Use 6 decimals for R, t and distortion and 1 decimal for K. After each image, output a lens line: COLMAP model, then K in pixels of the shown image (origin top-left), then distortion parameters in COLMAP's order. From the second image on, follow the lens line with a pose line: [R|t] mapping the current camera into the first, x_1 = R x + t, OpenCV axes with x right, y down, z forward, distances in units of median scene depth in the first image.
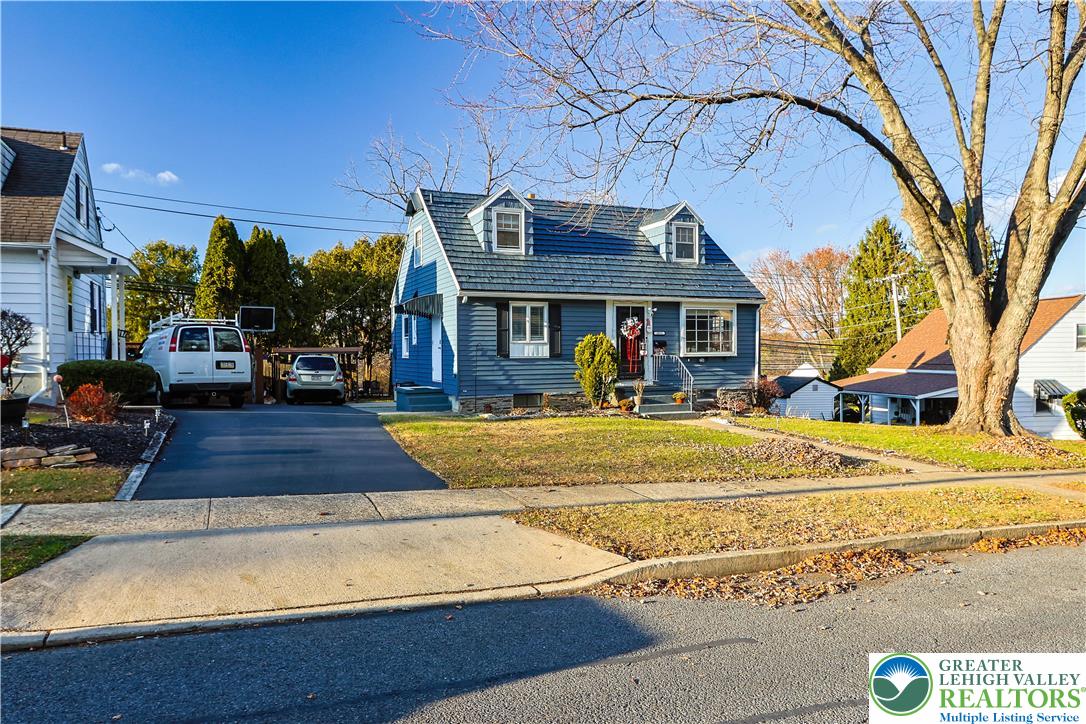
lens RADIAL K [[643.3, 0, 544.0], [0, 643.3, 363.4], [0, 0, 1]] dist [0.000382, -0.000033]
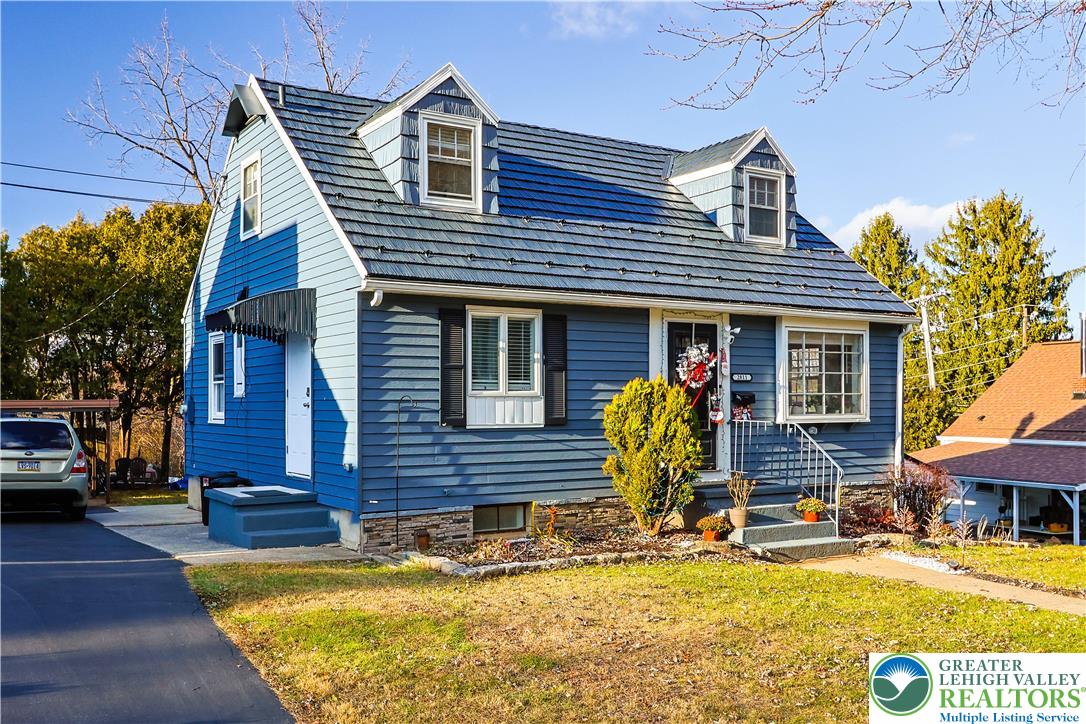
lens RADIAL K [[1025.5, 0, 528.5], [0, 1025.5, 406.4], [0, 0, 1]] dist [0.006474, 0.000000]
pose [[0.993924, 0.004237, 0.109990, -0.076809], [-0.002104, 0.999808, -0.019500, -0.008218], [-0.110051, 0.019150, 0.993741, 0.223321]]
